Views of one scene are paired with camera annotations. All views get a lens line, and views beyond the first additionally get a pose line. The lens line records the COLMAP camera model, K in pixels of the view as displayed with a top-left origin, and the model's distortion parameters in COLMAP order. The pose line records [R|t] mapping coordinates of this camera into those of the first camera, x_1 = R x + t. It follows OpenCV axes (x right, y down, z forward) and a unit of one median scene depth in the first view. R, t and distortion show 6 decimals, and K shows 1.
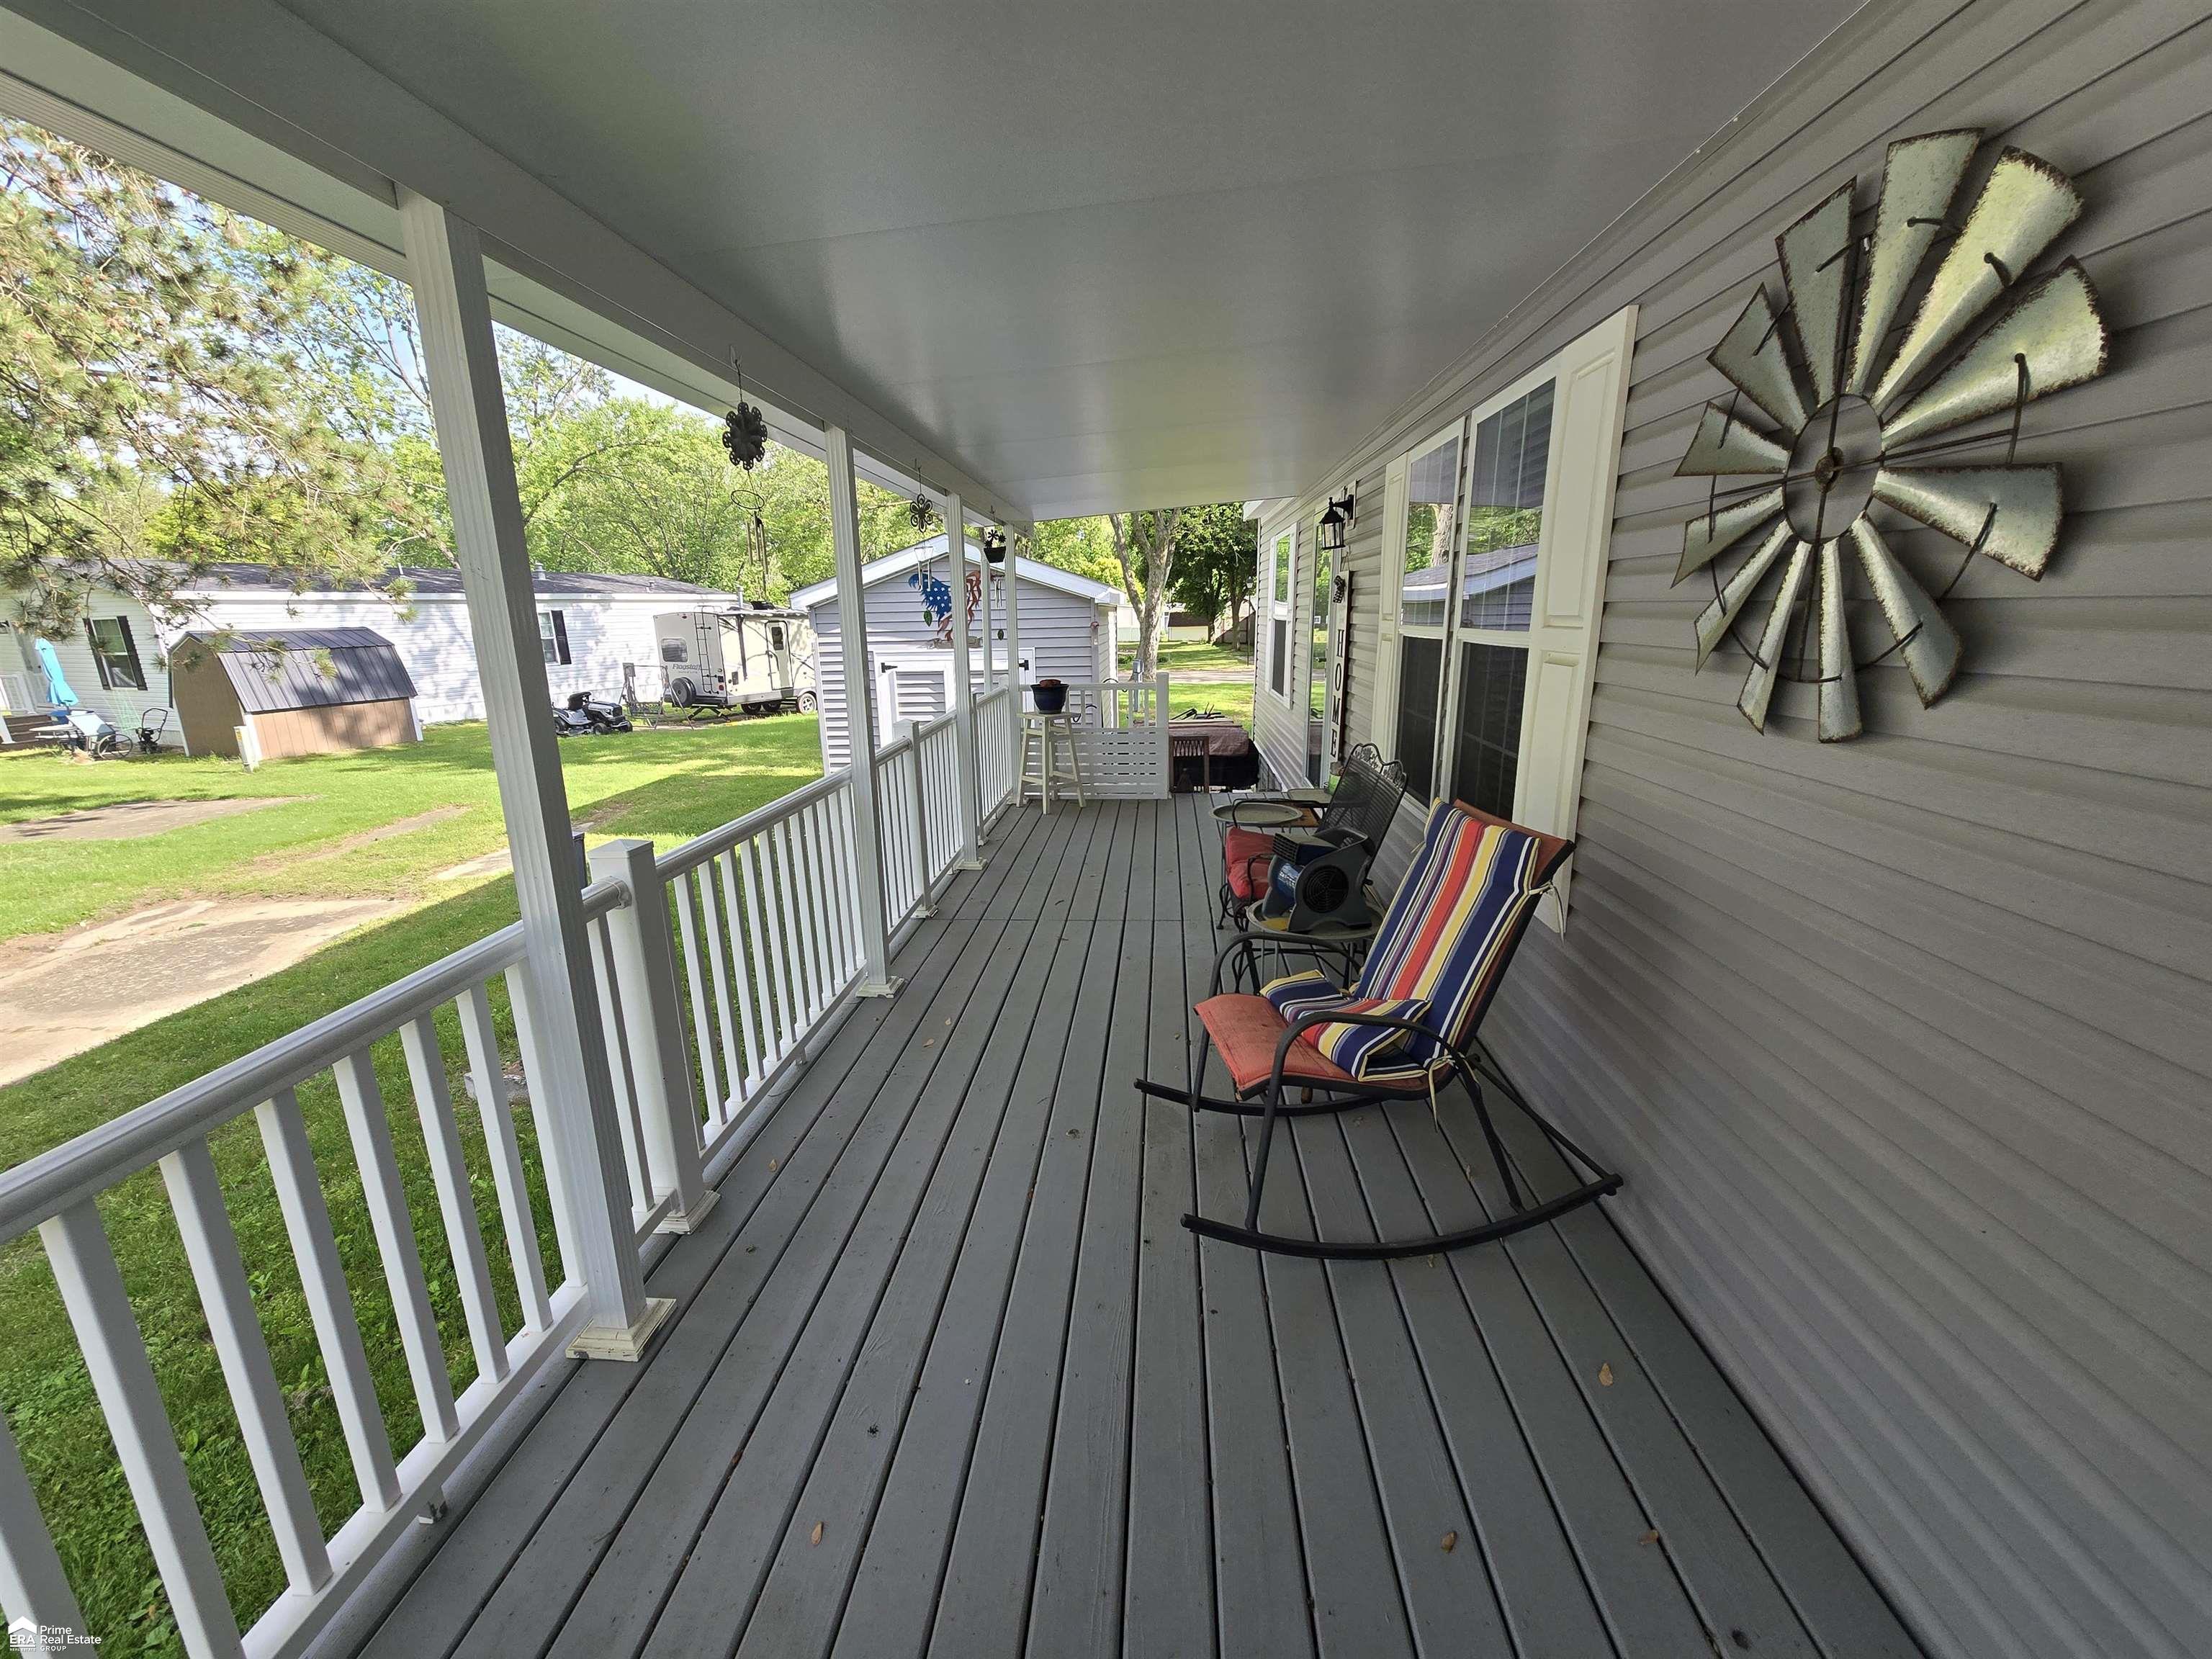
lens RADIAL K [[905.1, 0, 1105.2], [0, 905.1, 836.5], [0, 0, 1]] dist [0.000075, 0.001201]
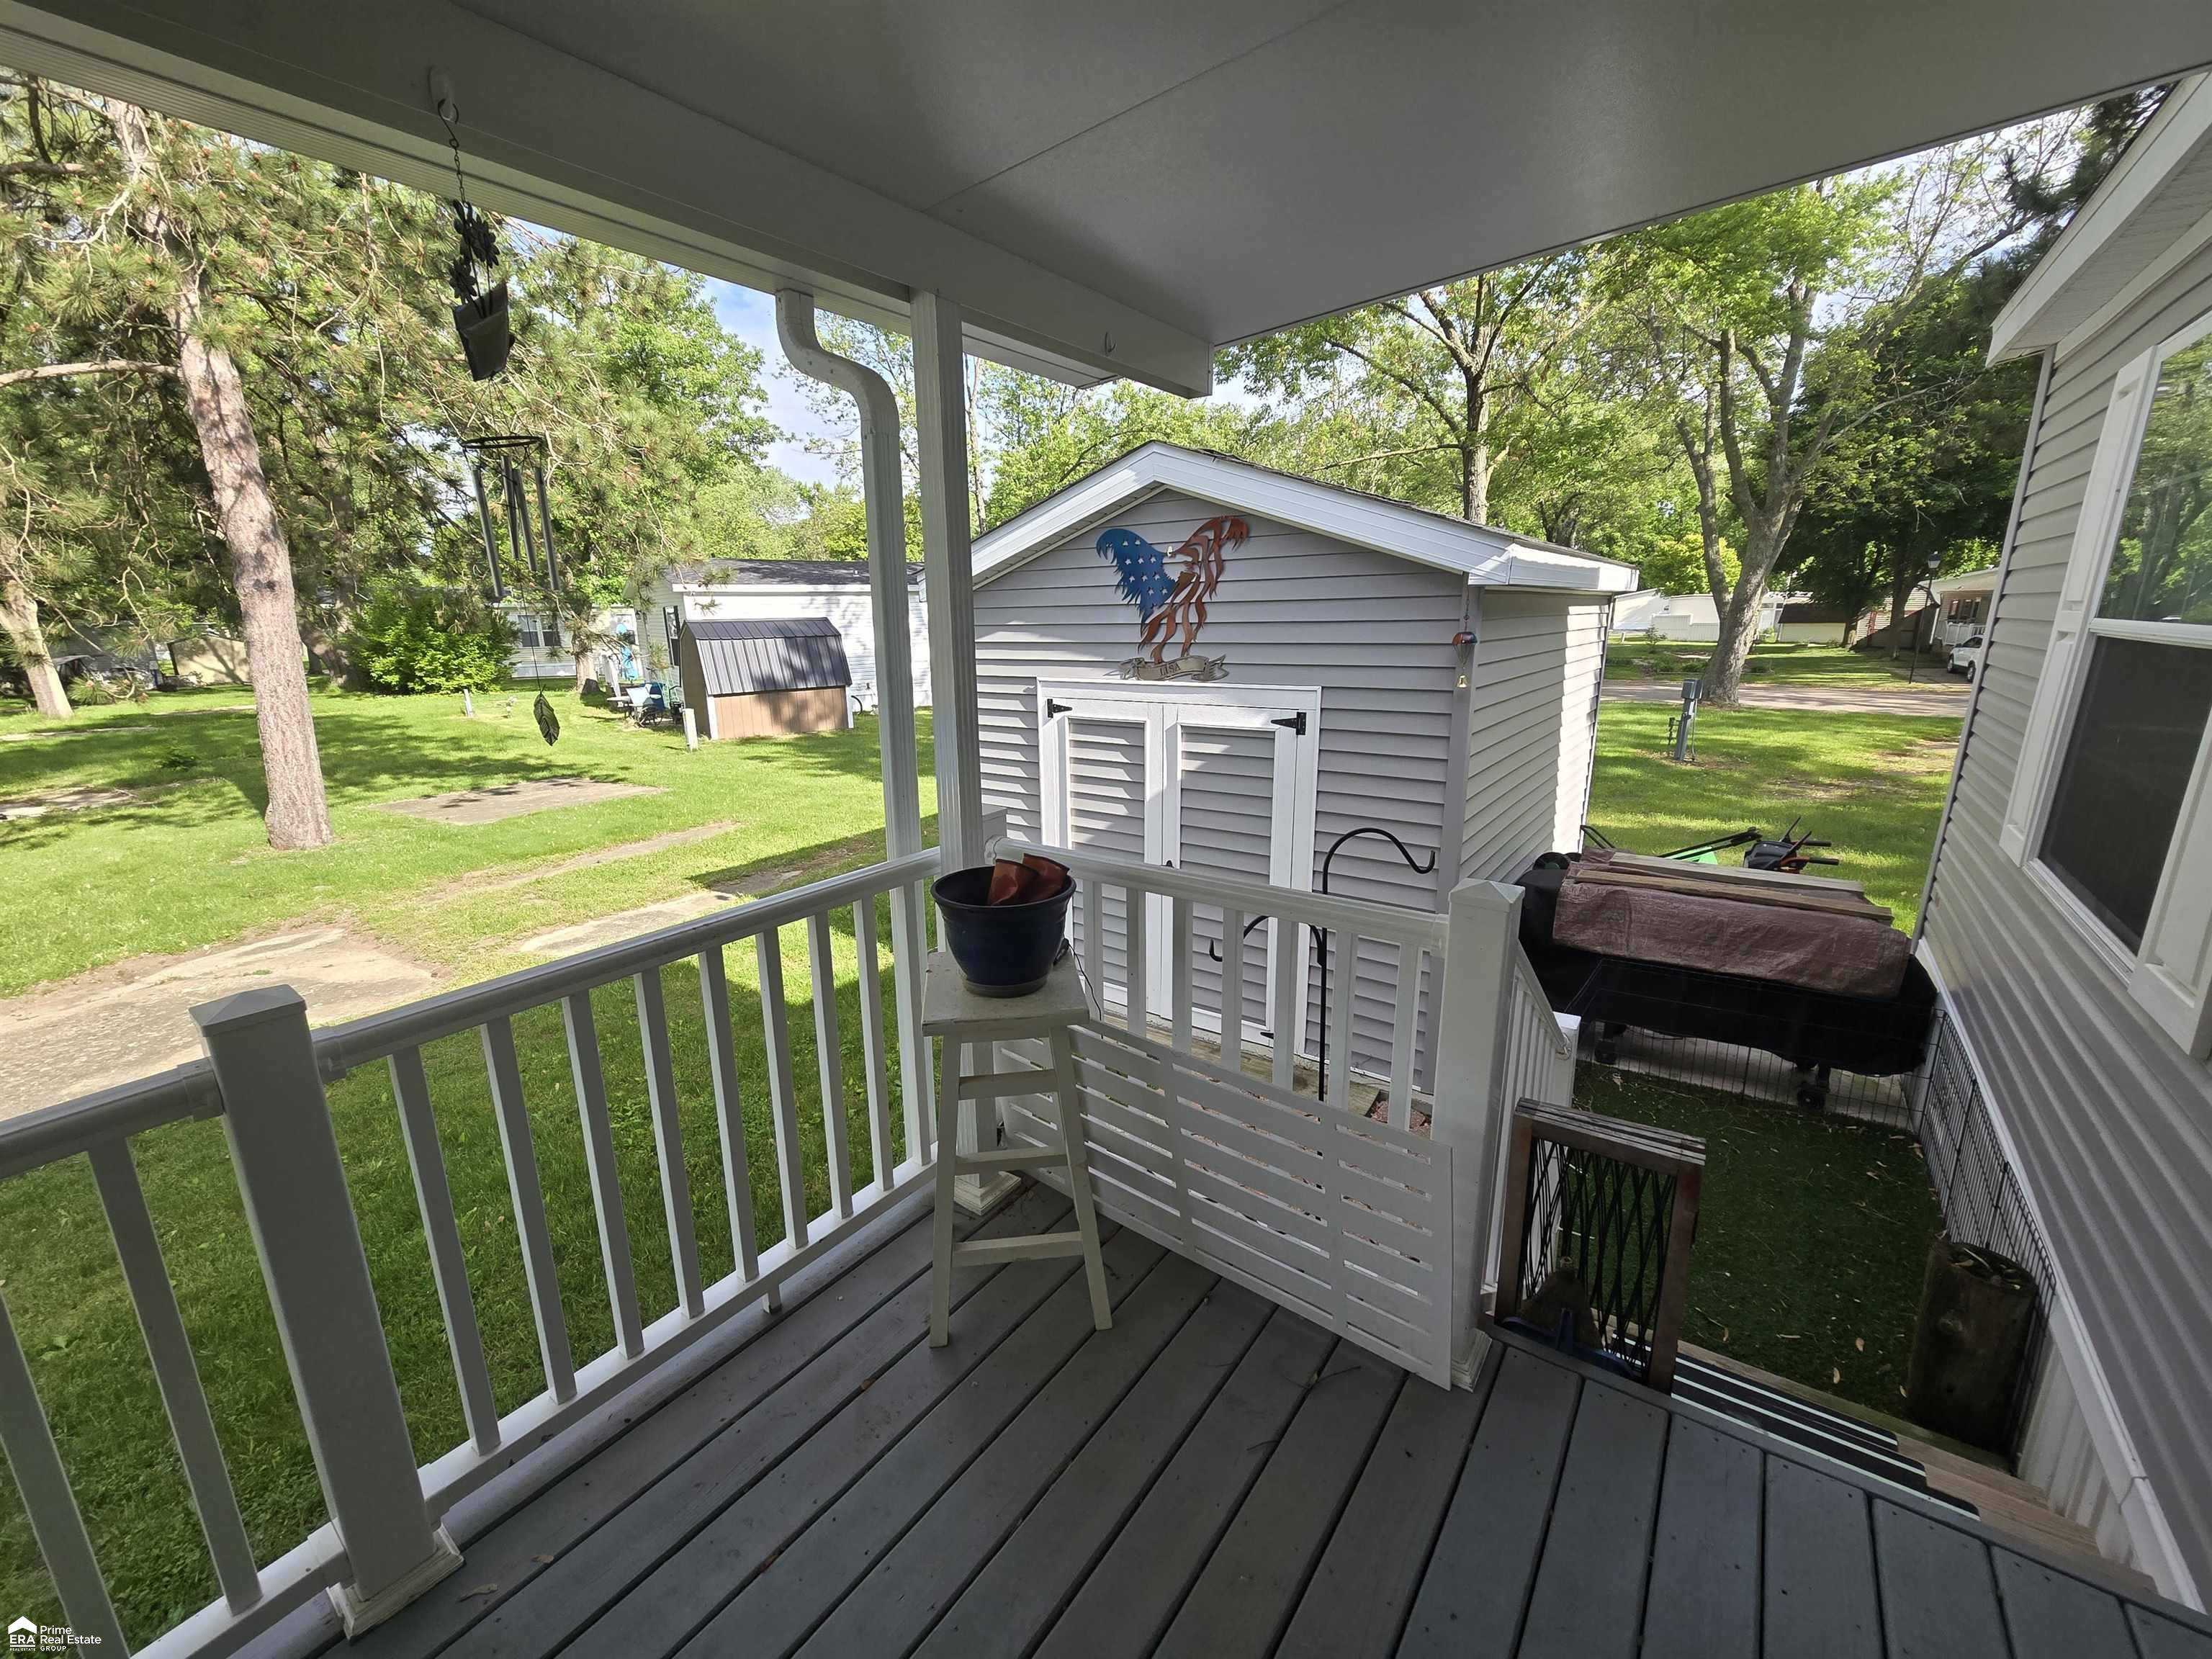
lens RADIAL K [[905.1, 0, 1117.4], [0, 905.1, 833.0], [0, 0, 1]] dist [0.000075, 0.001201]
pose [[0.848911, 0.129844, -0.512339, 0.038919], [-0.127170, 0.991056, 0.040454, -0.073559], [0.513009, 0.030813, 0.857830, 0.293696]]
